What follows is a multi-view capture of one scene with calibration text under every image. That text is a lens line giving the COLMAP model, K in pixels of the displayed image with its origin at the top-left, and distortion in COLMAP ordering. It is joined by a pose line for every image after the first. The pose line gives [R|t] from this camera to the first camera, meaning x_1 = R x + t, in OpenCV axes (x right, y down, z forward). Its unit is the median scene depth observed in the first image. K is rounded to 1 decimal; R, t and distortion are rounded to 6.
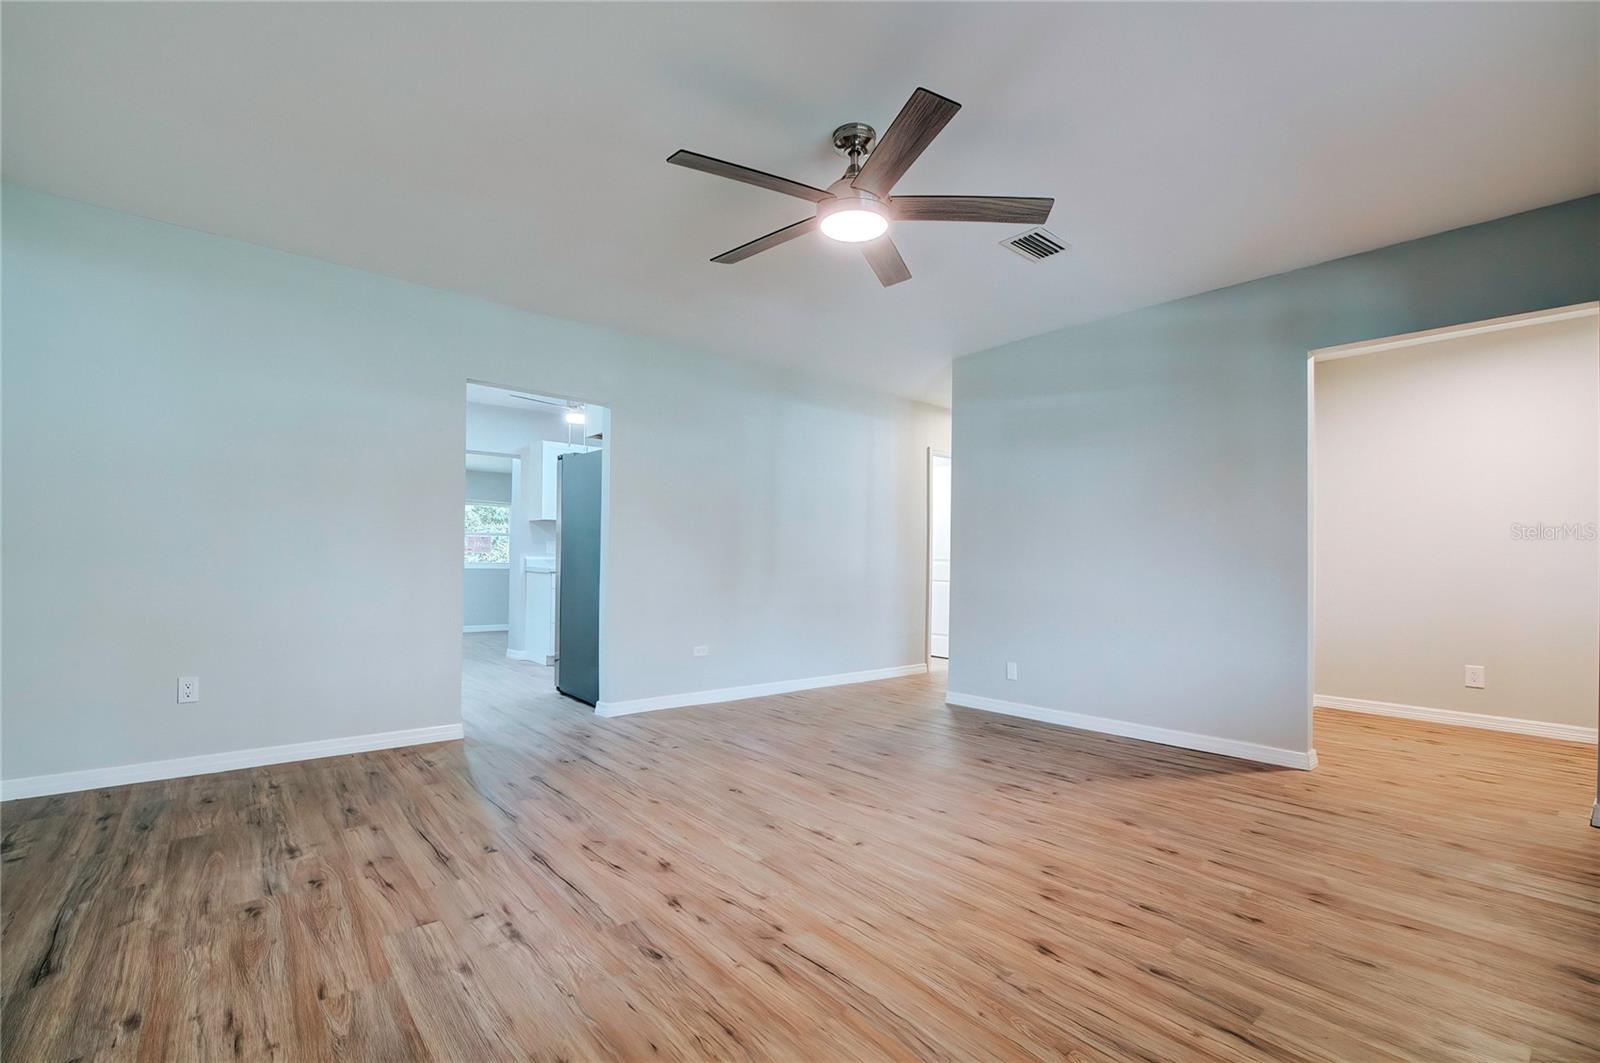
lens RADIAL K [[704.6, 0, 793.0], [0, 704.6, 534.9], [0, 0, 1]] dist [-0.001873, -0.000164]
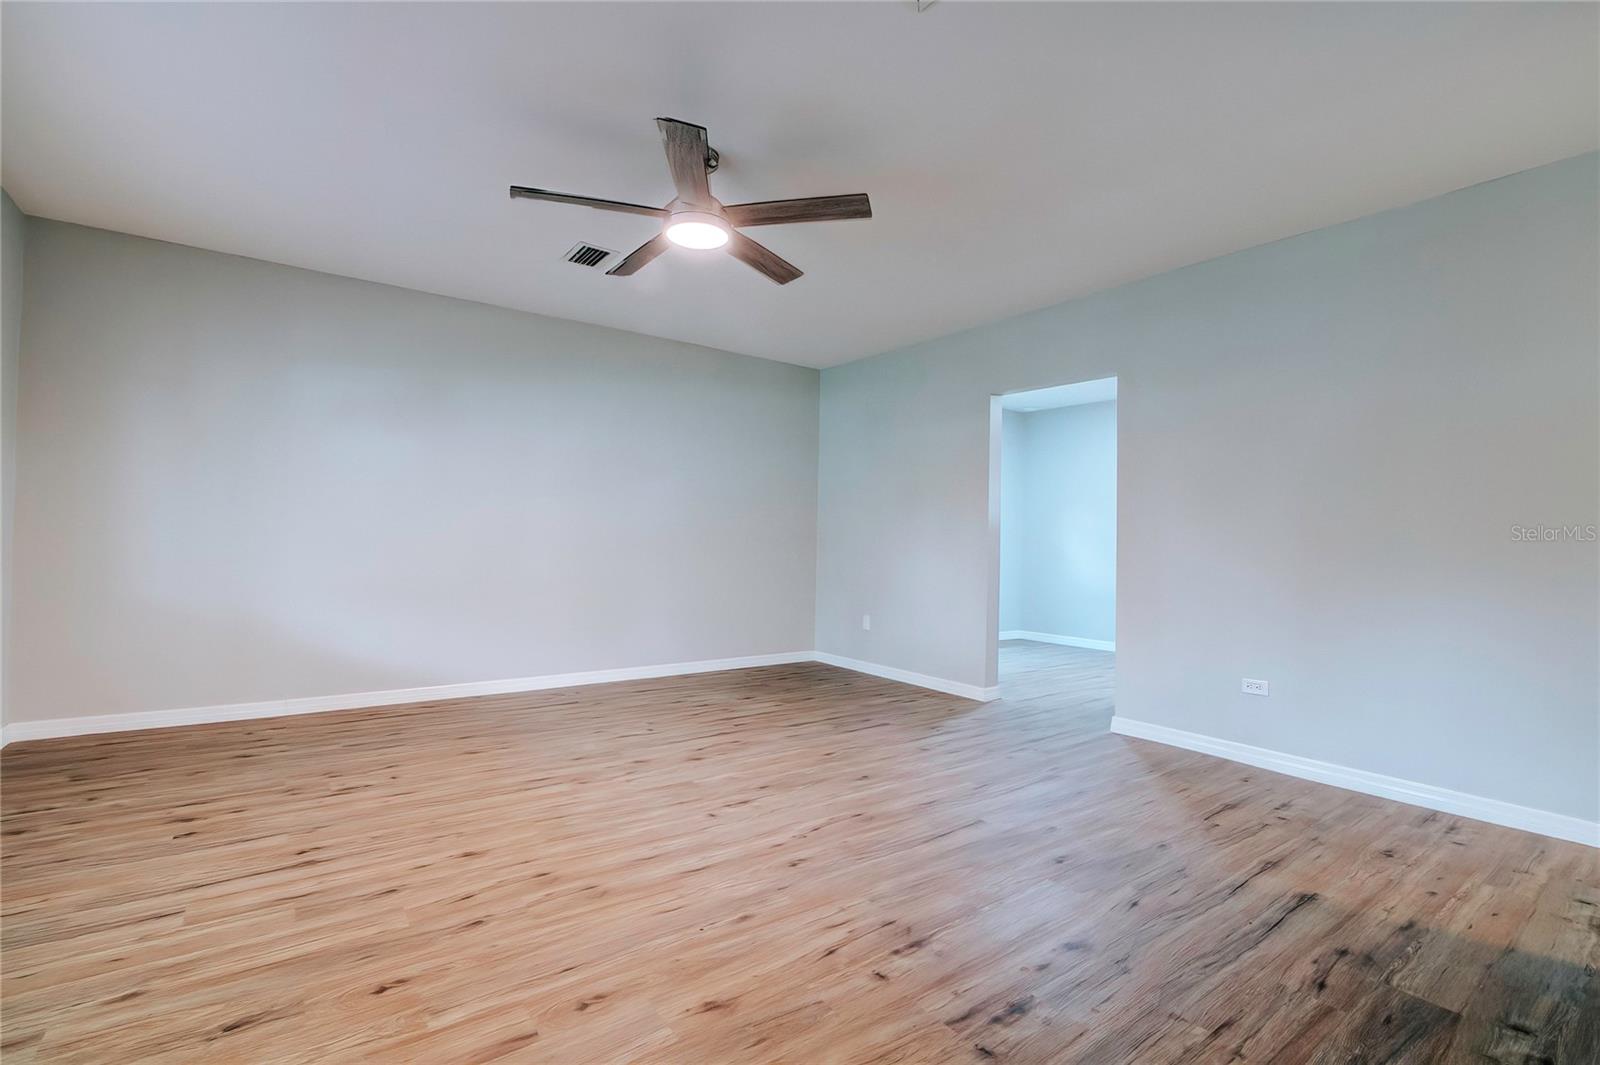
lens RADIAL K [[704.6, 0, 793.0], [0, 704.6, 535.9], [0, 0, 1]] dist [-0.001873, -0.000164]
pose [[-0.073229, -0.026384, -0.996966, 1.288888], [0.017256, 0.999467, -0.027718, 0.075391], [0.997166, -0.019234, -0.072735, 1.390535]]
